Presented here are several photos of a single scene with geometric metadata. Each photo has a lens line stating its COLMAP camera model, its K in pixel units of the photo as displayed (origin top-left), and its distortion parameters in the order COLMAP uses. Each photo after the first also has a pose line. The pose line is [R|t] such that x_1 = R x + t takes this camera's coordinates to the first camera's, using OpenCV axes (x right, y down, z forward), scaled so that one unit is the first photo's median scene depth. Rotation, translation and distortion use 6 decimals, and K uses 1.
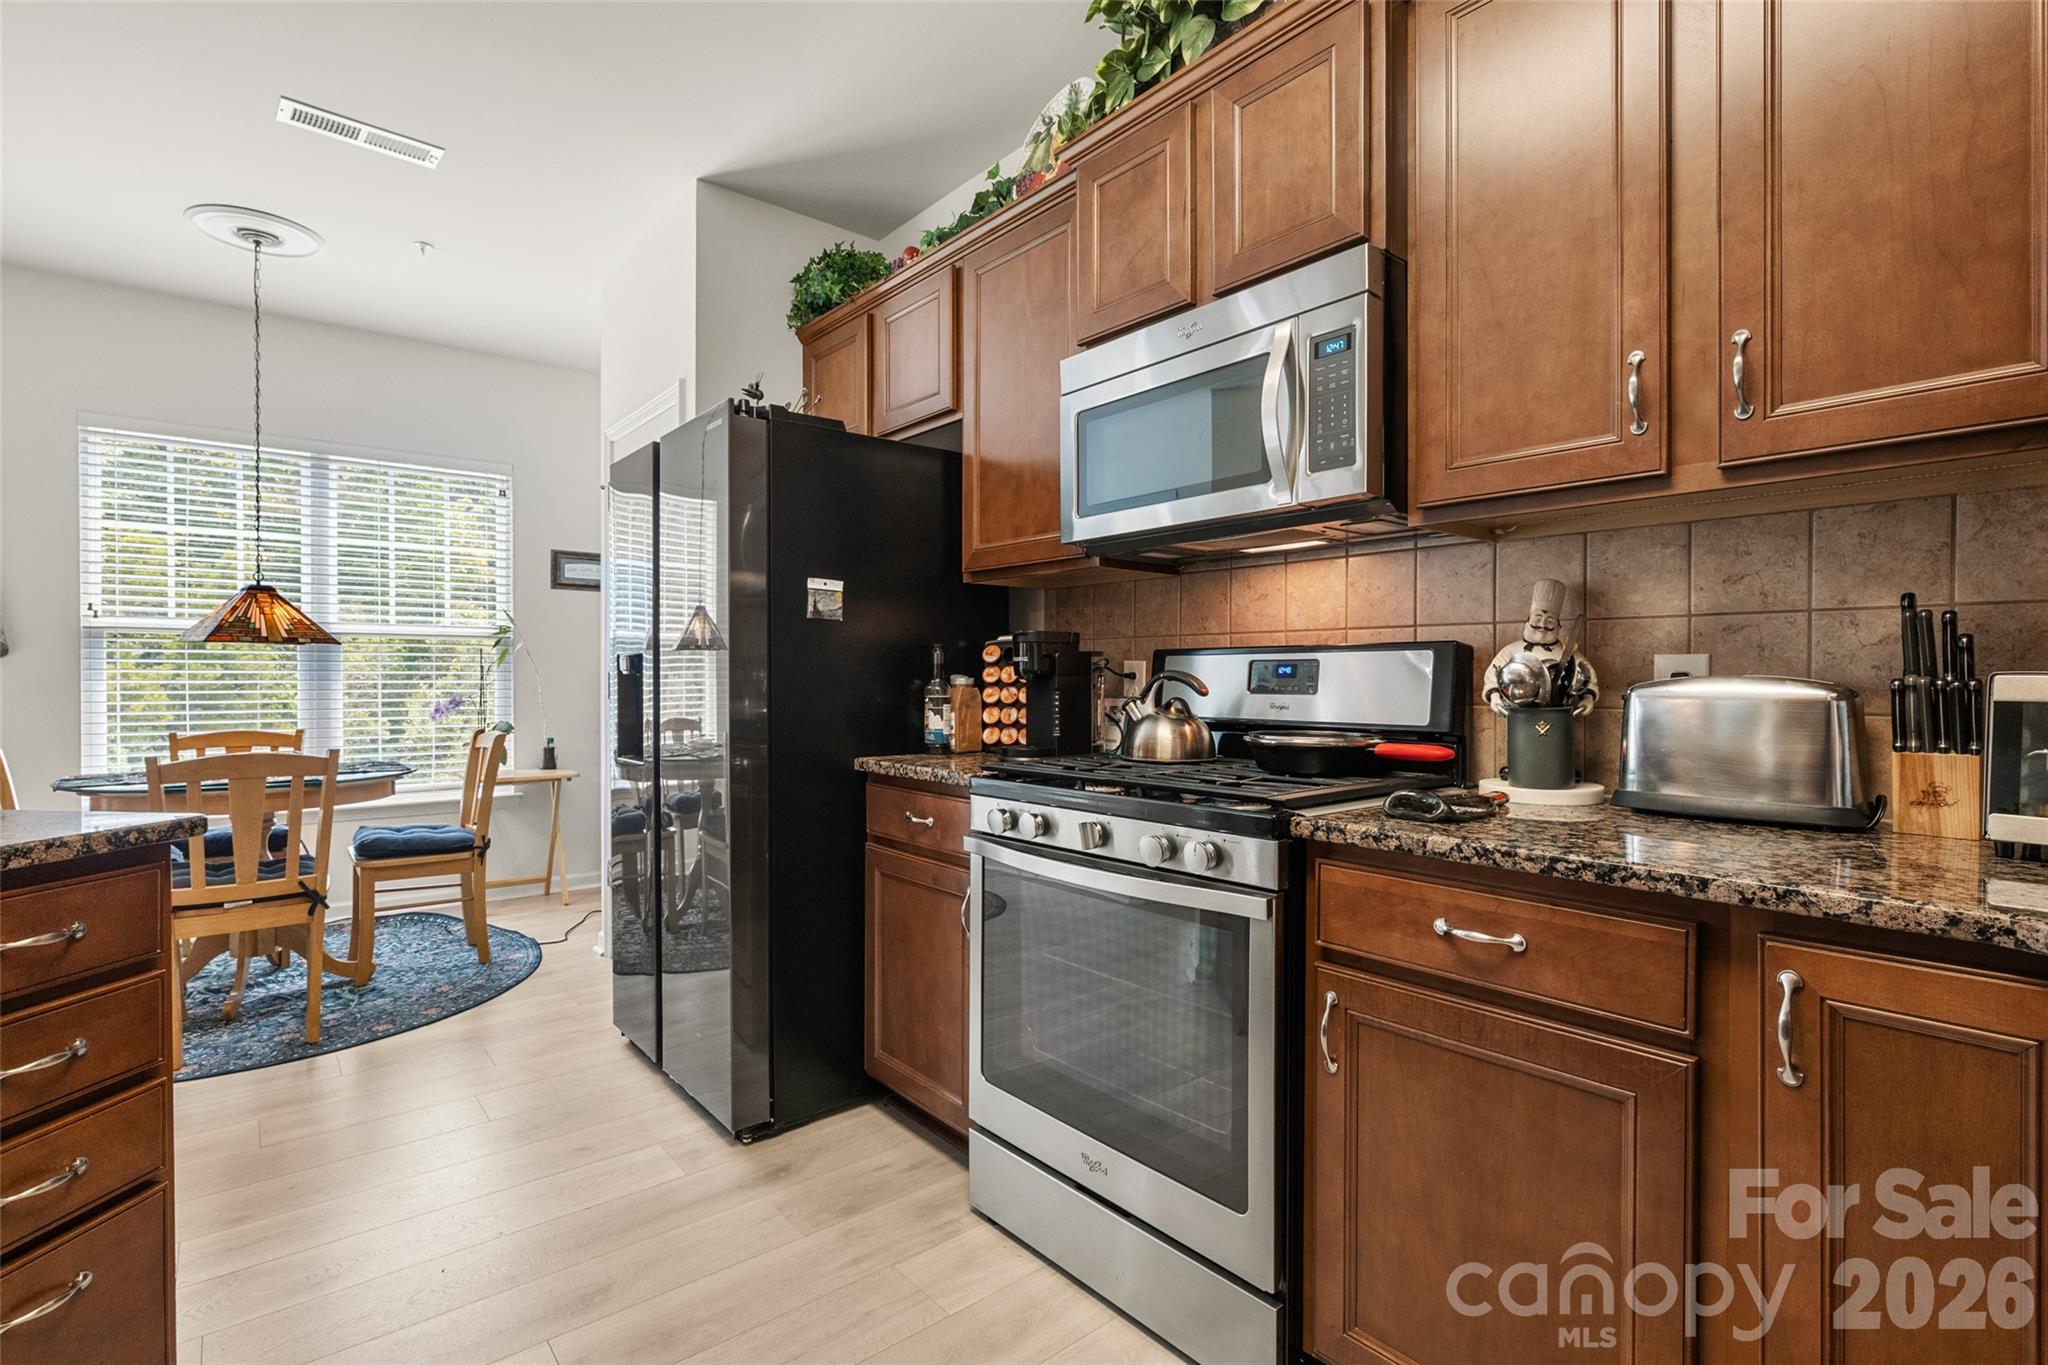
lens RADIAL K [[982.3, 0, 1018.8], [0, 982.3, 678.5], [0, 0, 1]] dist [0.002217, 0.000672]
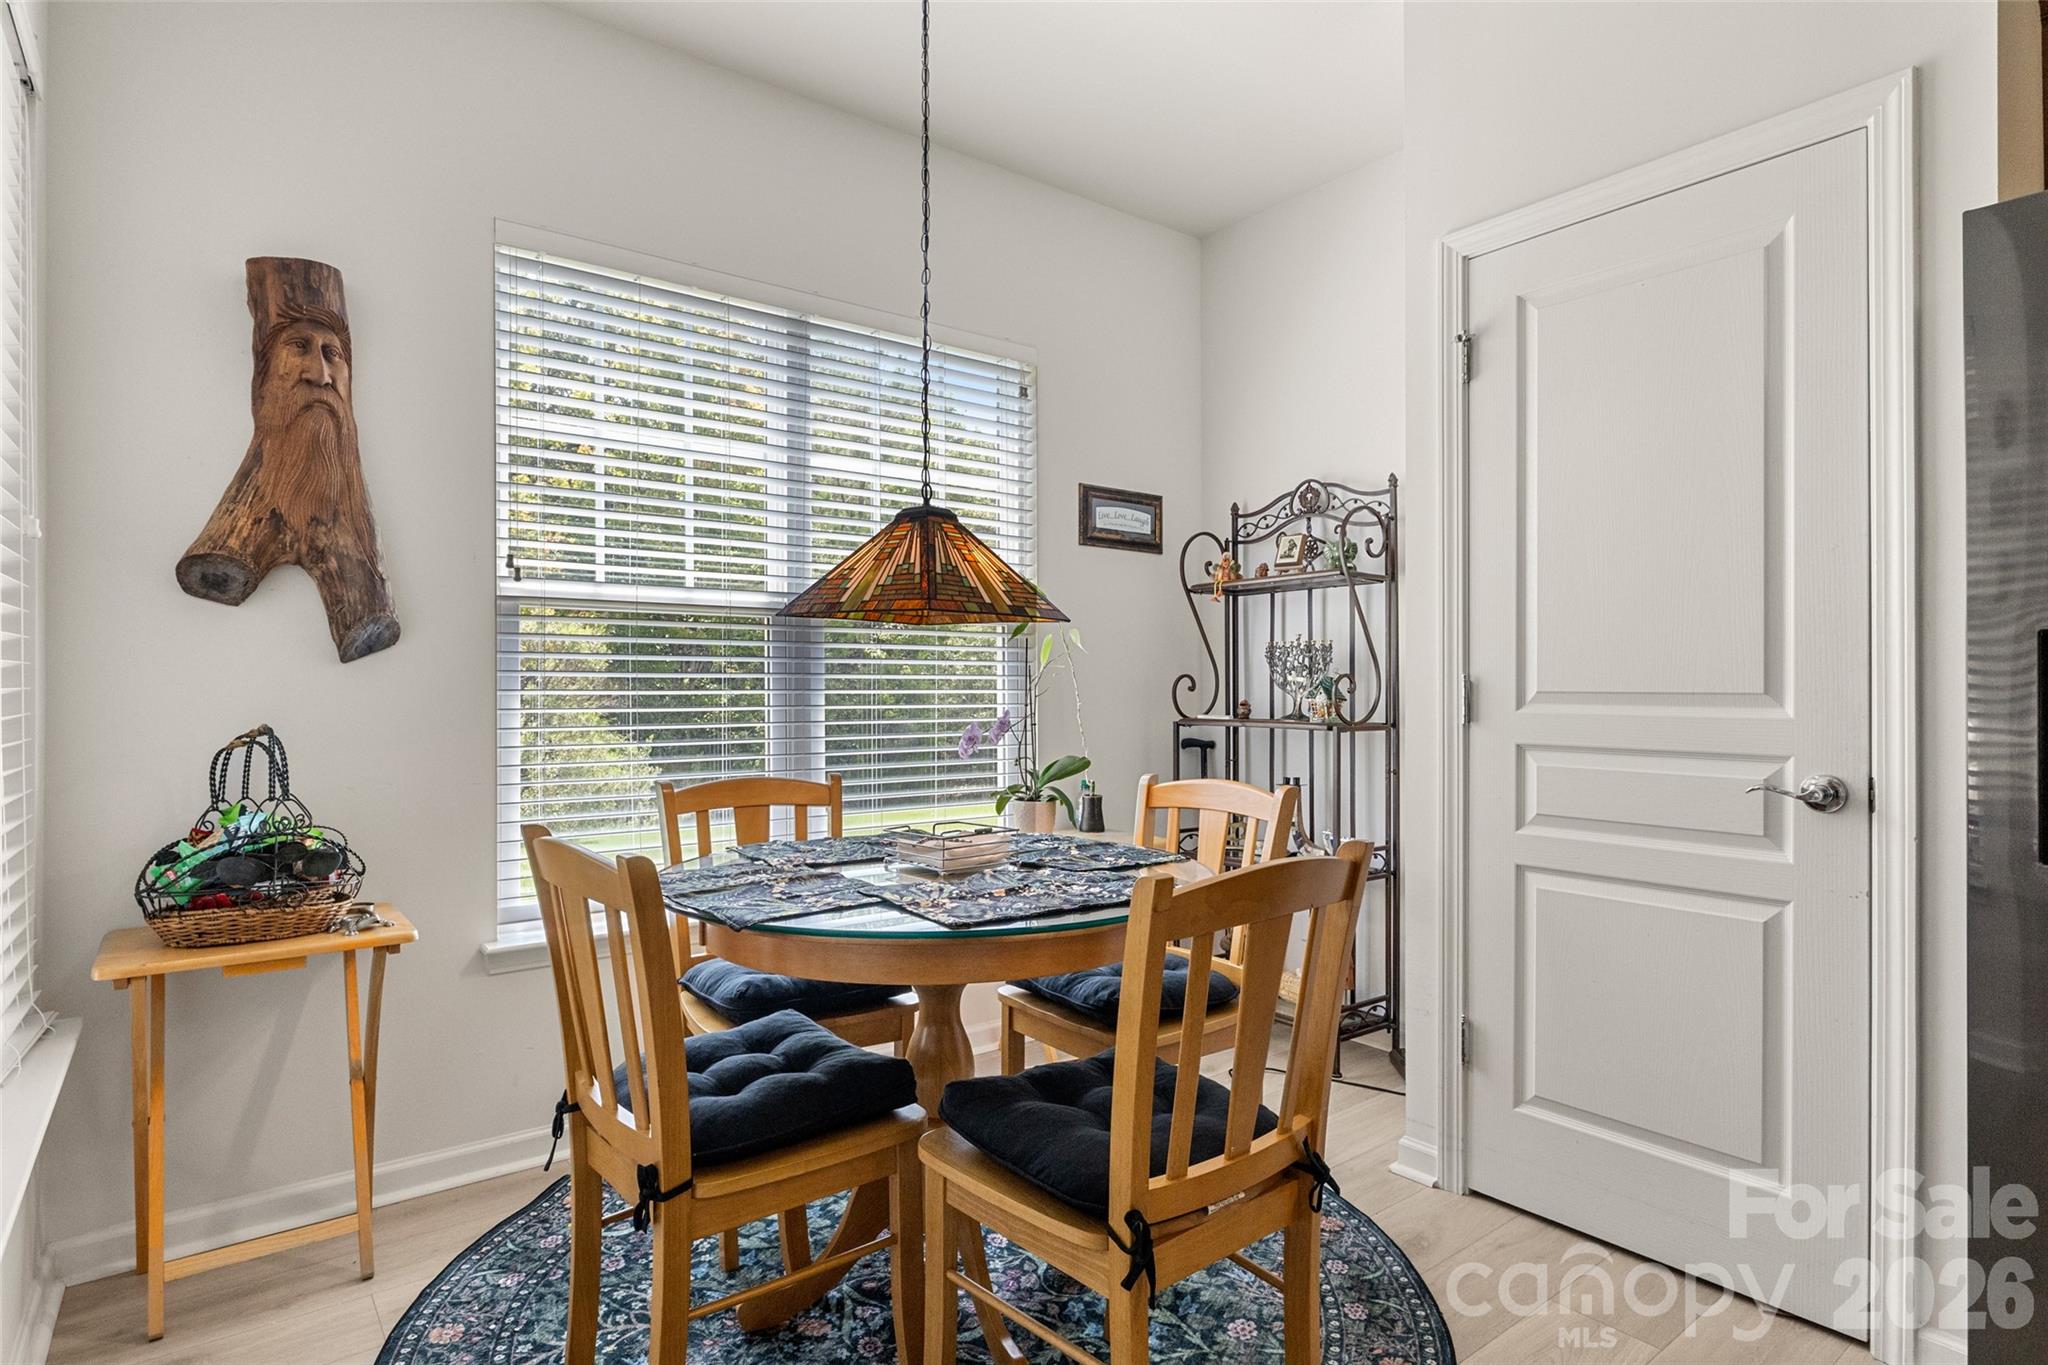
lens RADIAL K [[1073.4, 0, 1025.4], [0, 1073.4, 688.5], [0, 0, 1]] dist [-0.025664, -0.000216]
pose [[0.999929, 0.000239, -0.011919, -0.620673], [-0.000187, 0.999990, 0.004383, -0.002066], [0.011920, -0.004380, 0.999919, 0.379238]]
